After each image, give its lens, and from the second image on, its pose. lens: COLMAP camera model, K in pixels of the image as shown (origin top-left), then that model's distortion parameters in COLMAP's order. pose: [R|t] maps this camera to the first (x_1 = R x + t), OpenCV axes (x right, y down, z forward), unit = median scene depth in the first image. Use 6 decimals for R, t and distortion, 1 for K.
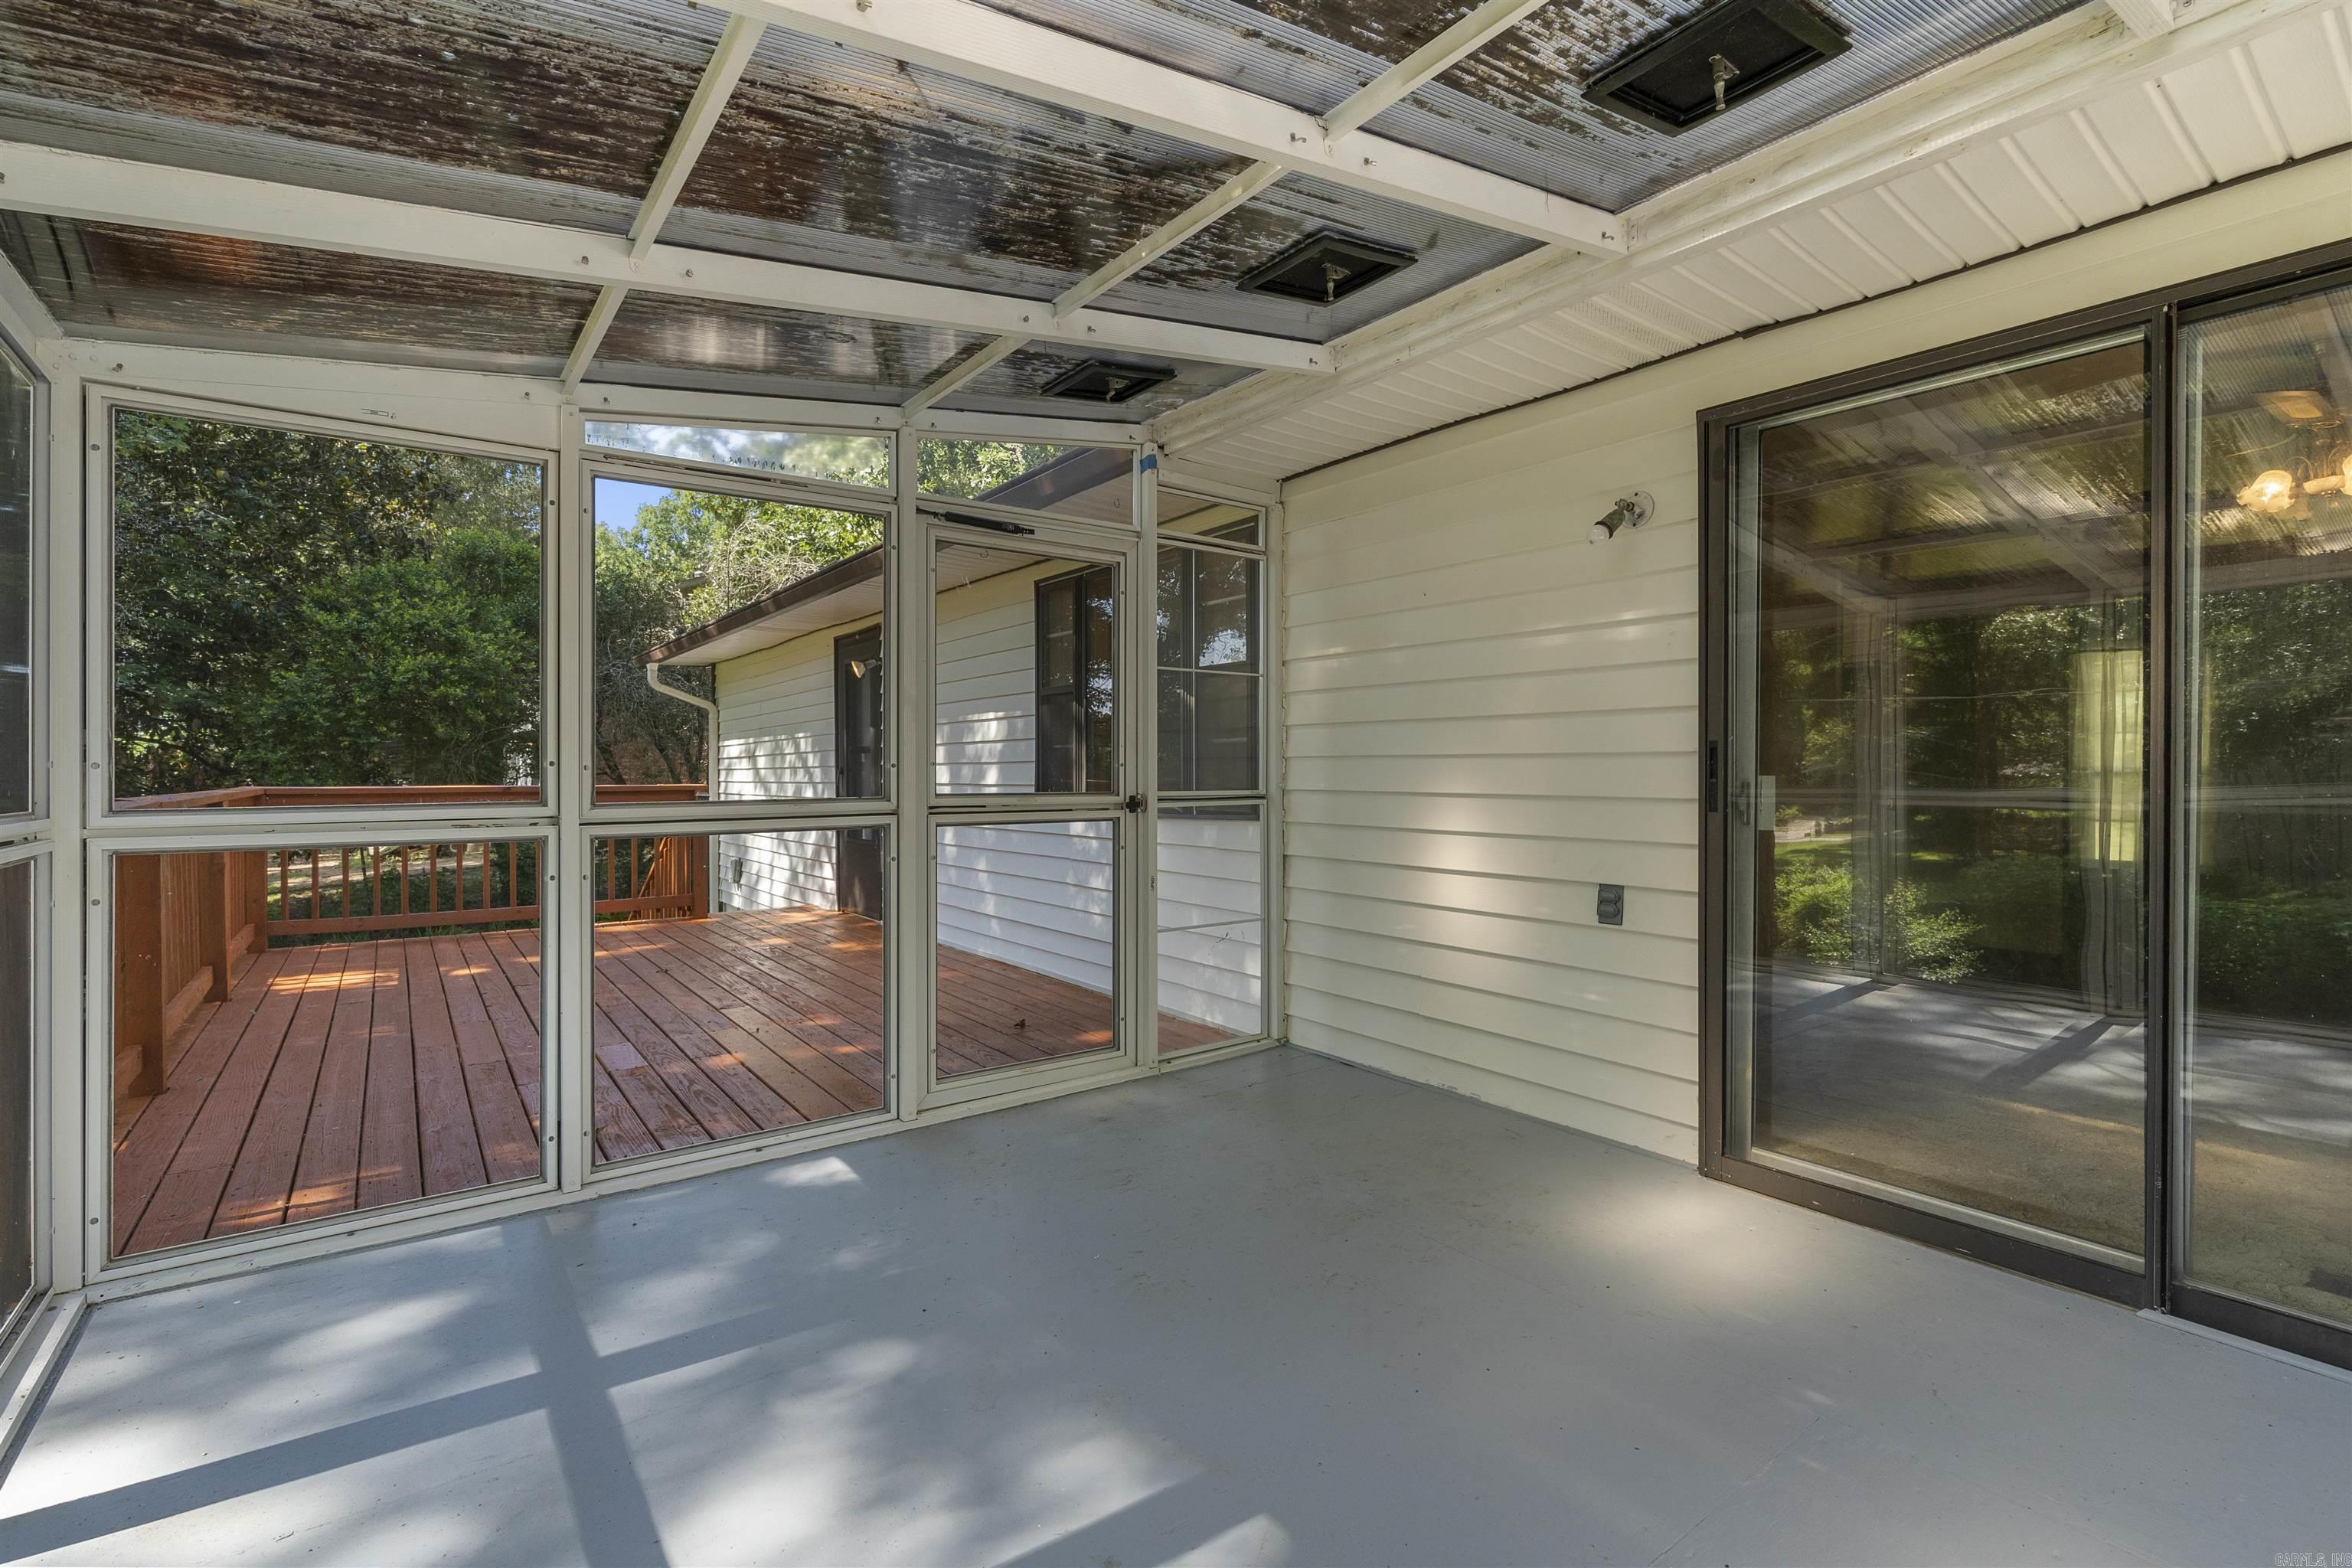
lens RADIAL K [[1070.9, 0, 1179.7], [0, 1070.9, 777.8], [0, 0, 1]] dist [-0.005385, 0.000704]
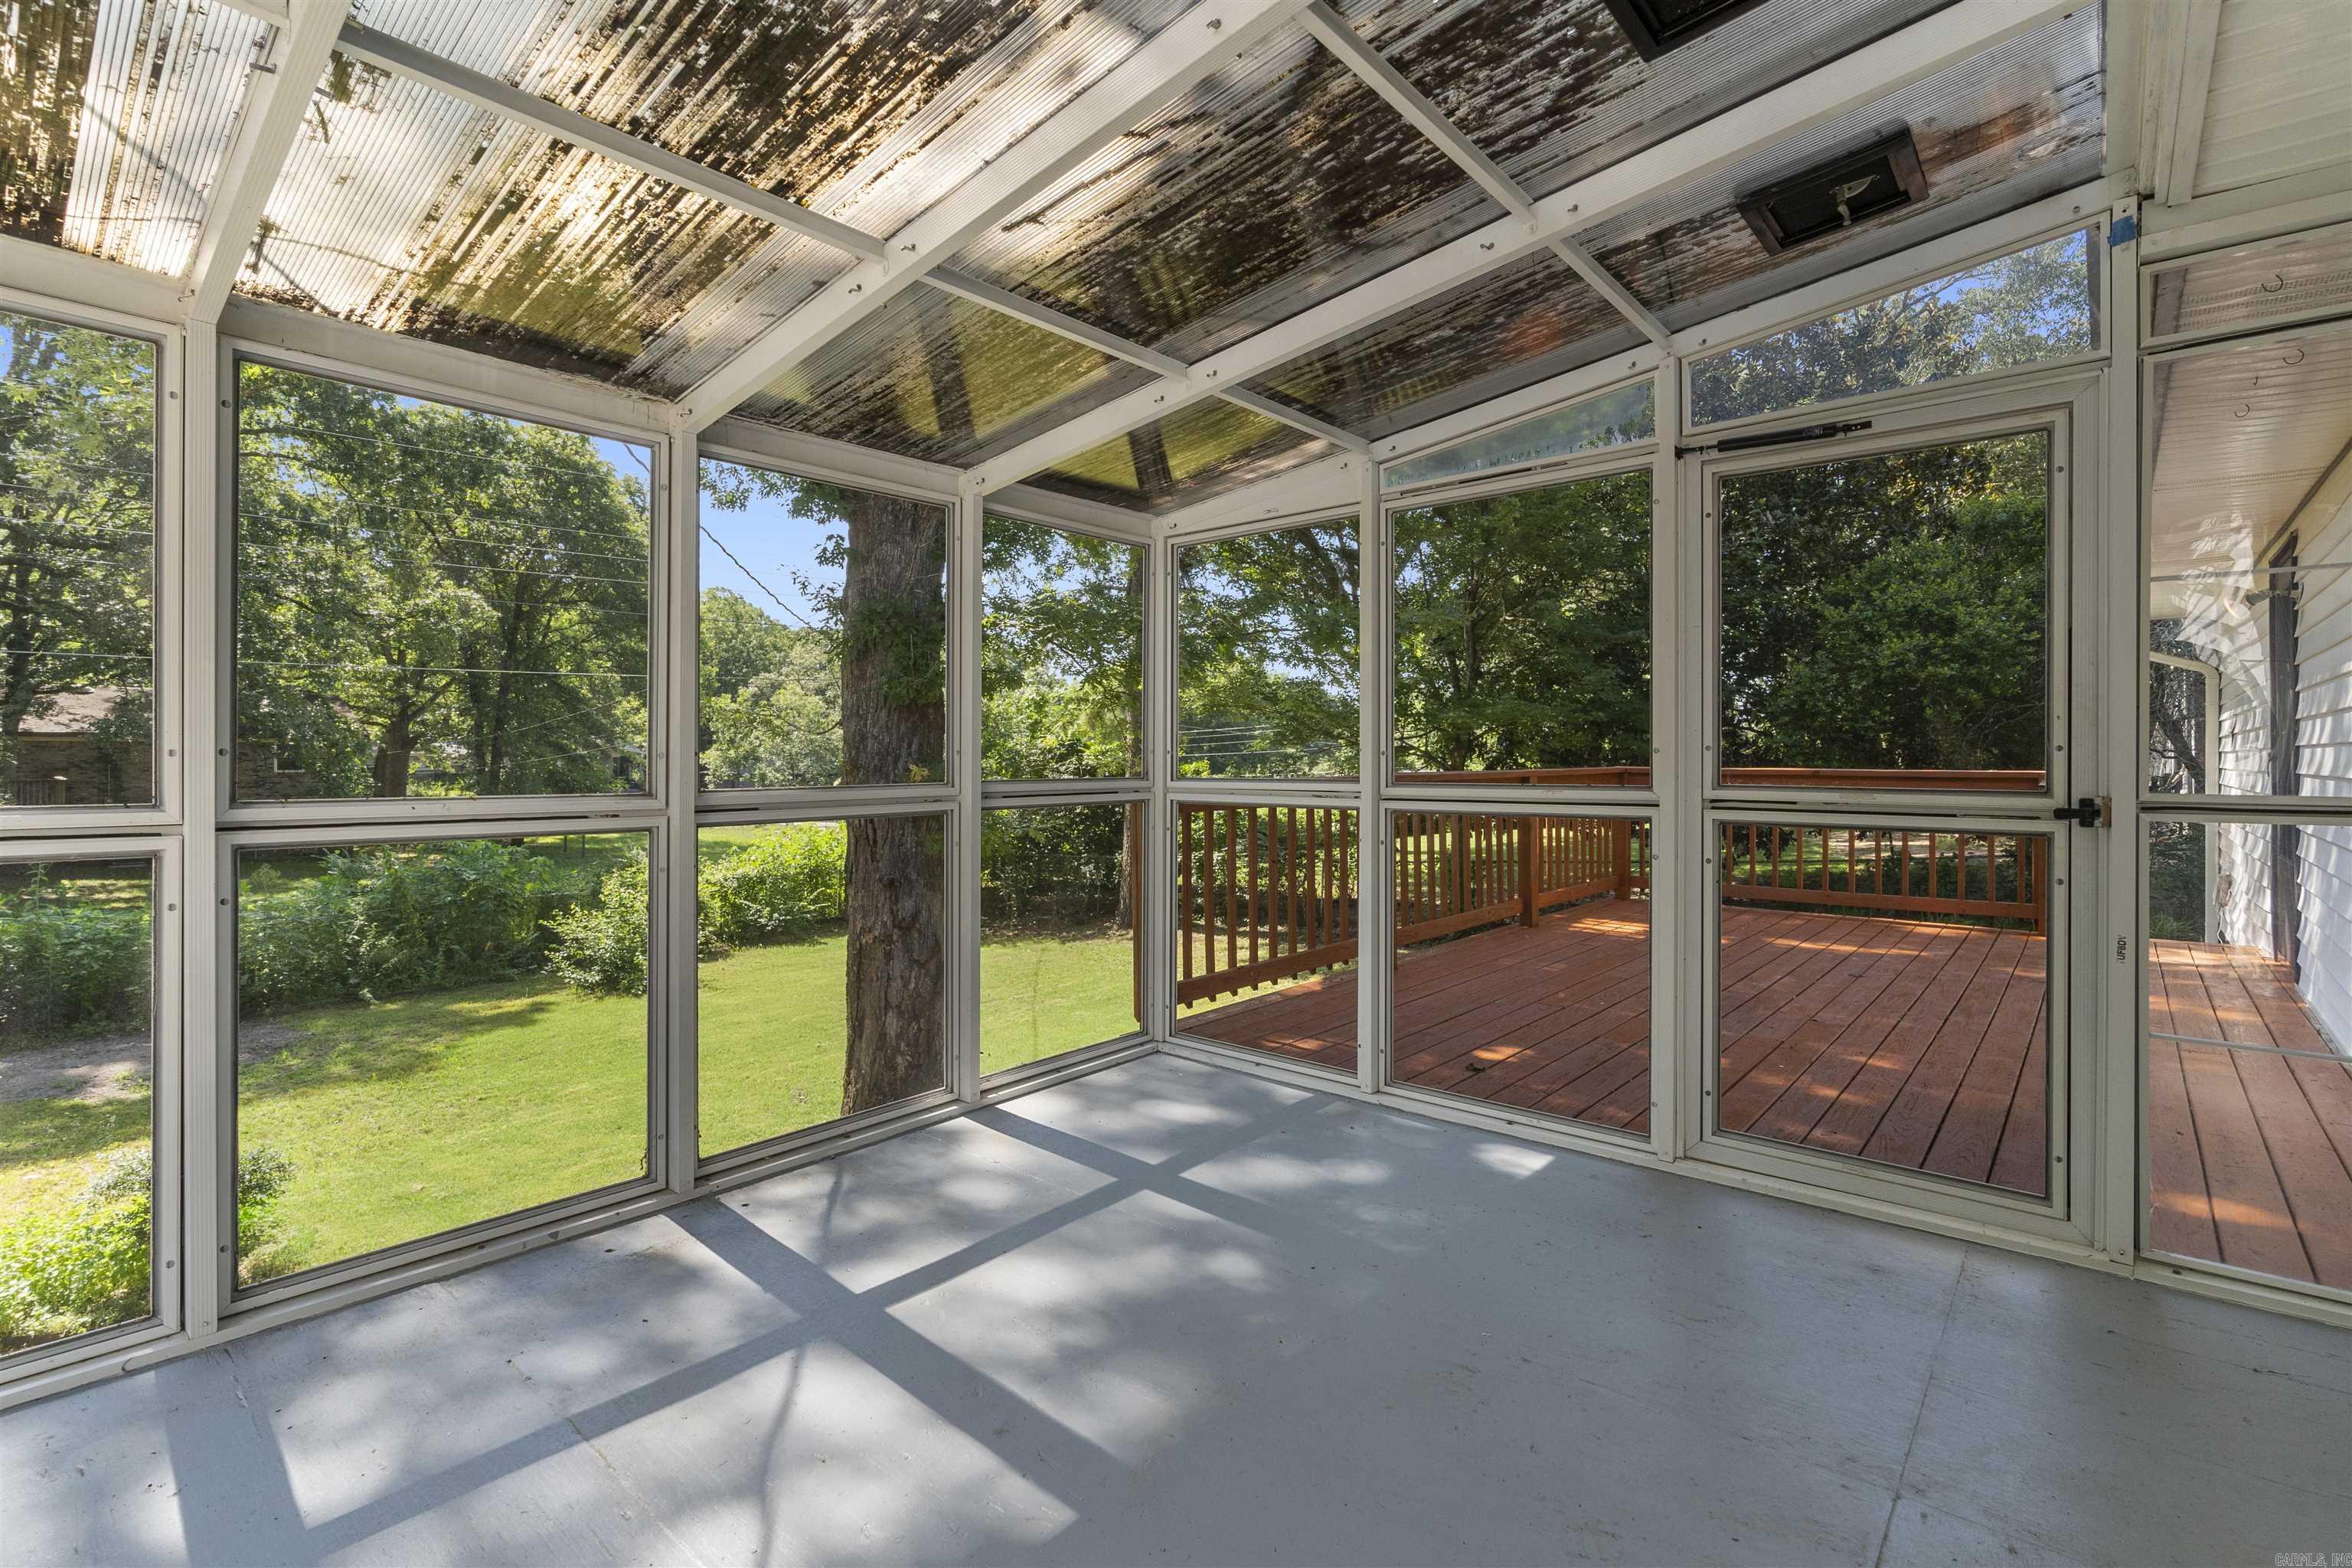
lens RADIAL K [[1084.4, 0, 1177.0], [0, 1084.4, 761.5], [0, 0, 1]] dist [-0.001953, 0.000163]
pose [[0.206440, 0.006434, -0.978438, 0.567068], [-0.004019, 0.999976, 0.005728, -0.006851], [0.978451, 0.002750, 0.206460, 0.468594]]
